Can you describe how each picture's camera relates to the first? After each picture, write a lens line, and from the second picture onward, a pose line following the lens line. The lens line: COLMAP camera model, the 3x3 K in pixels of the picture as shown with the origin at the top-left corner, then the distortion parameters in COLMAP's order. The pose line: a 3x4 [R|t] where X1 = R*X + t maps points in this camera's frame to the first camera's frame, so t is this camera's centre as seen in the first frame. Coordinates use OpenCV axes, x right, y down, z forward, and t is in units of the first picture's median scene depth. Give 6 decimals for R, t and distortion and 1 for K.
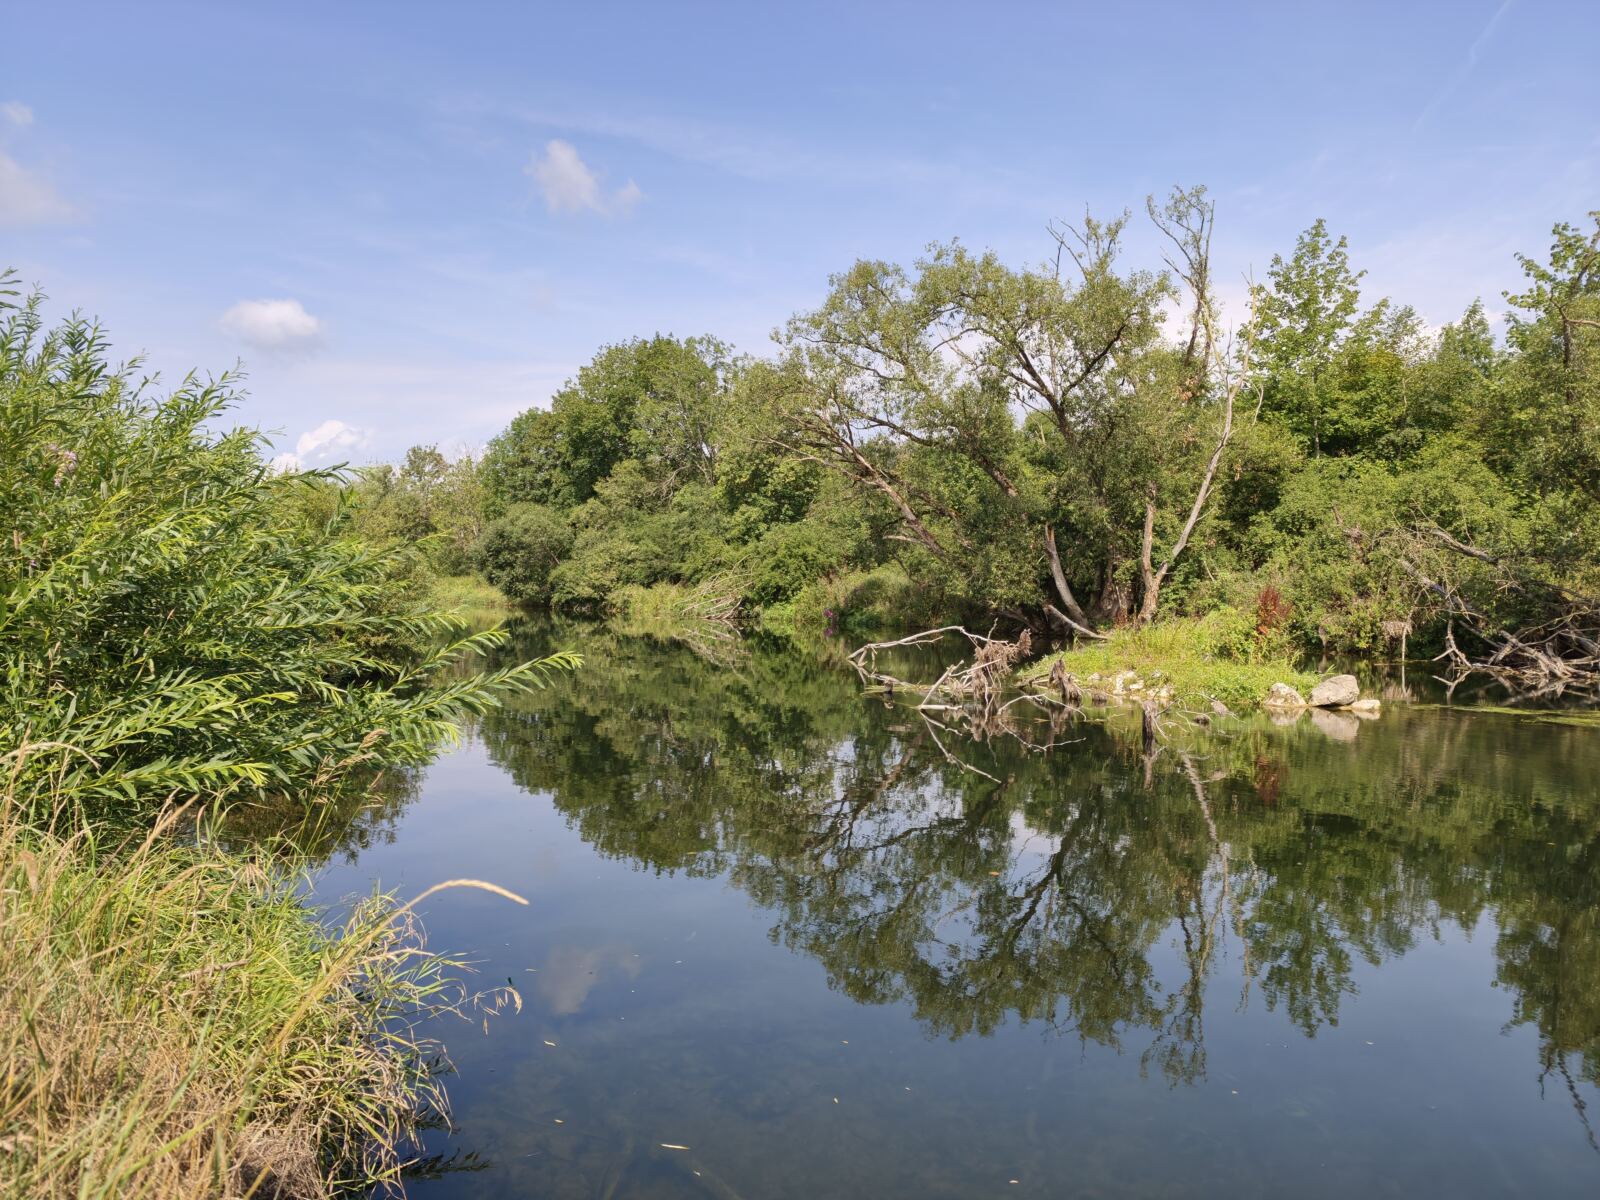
lens RADIAL K [[1087.3, 0, 800.1], [0, 1087.3, 598.9], [0, 0, 1]] dist [-0.004380, -0.000466]
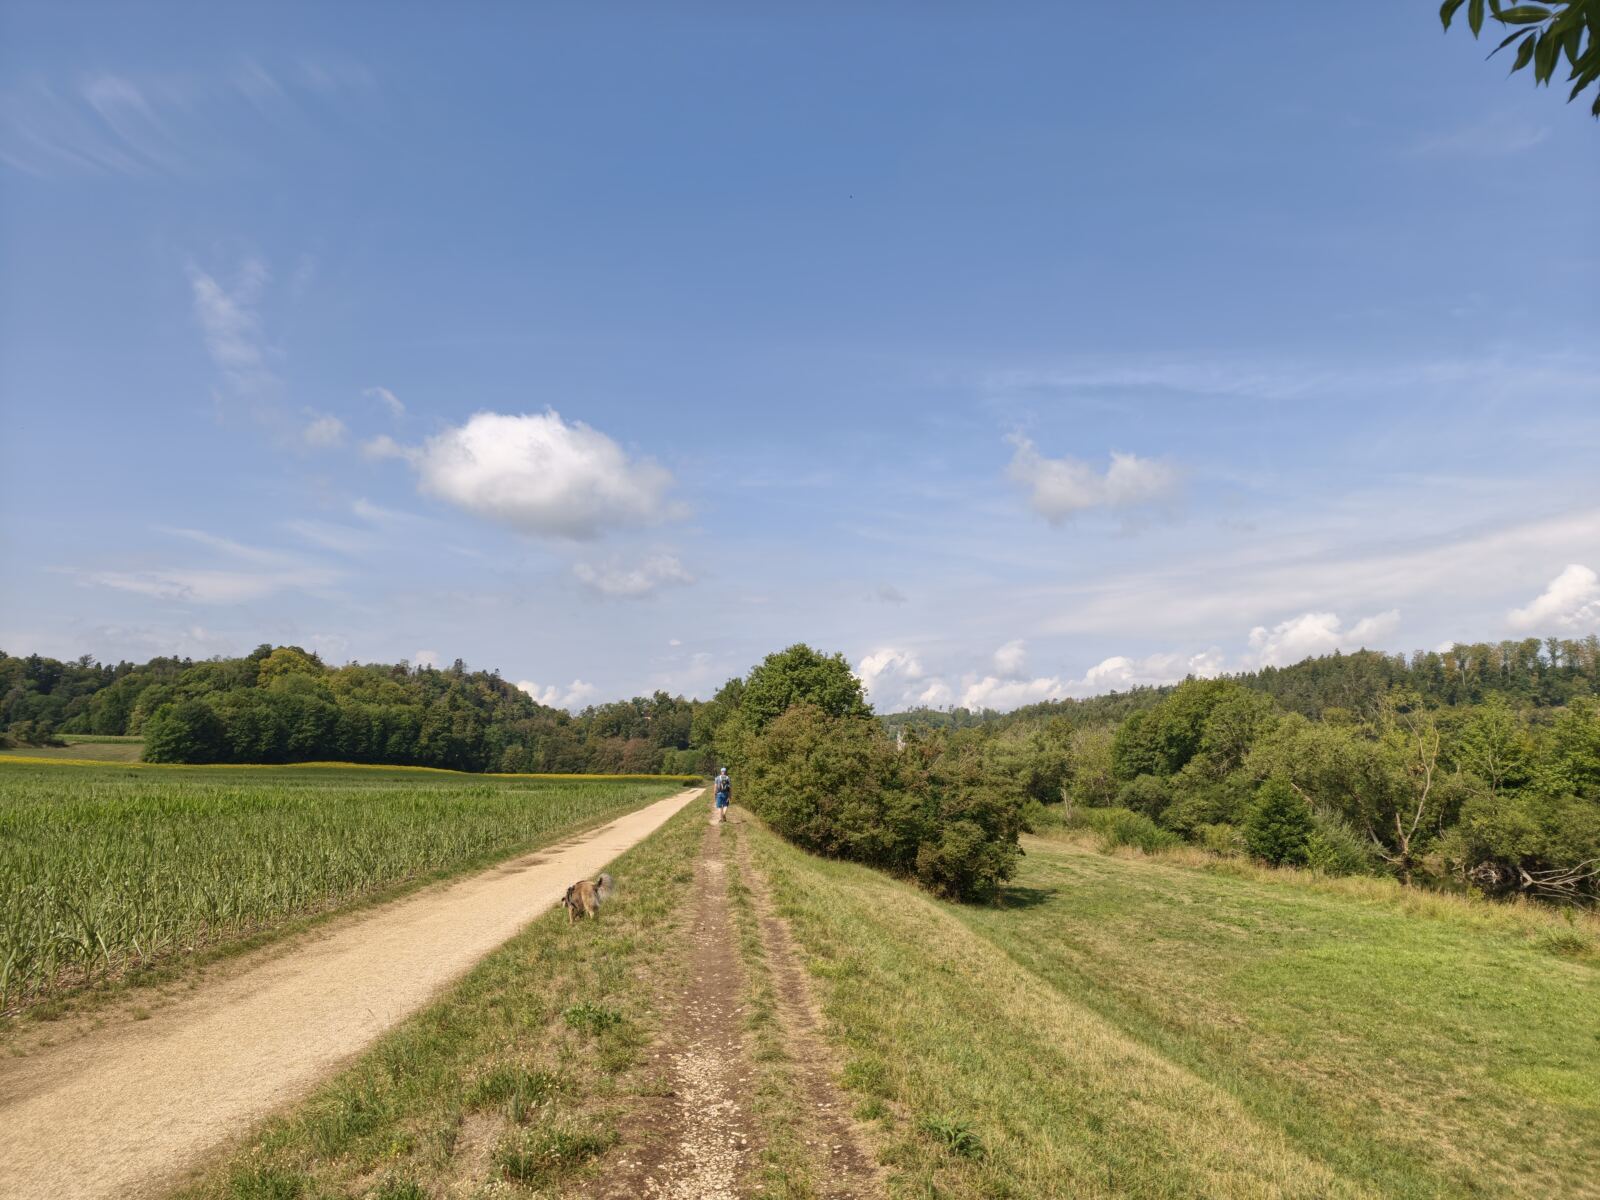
lens RADIAL K [[1087.3, 0, 799.3], [0, 1087.3, 598.3], [0, 0, 1]] dist [-0.004380, -0.000466]
pose [[0.876902, -0.061542, -0.476714, 0.146660], [-0.028056, 0.983525, -0.178579, -0.038085], [0.479850, 0.169971, 0.860728, -1.004234]]
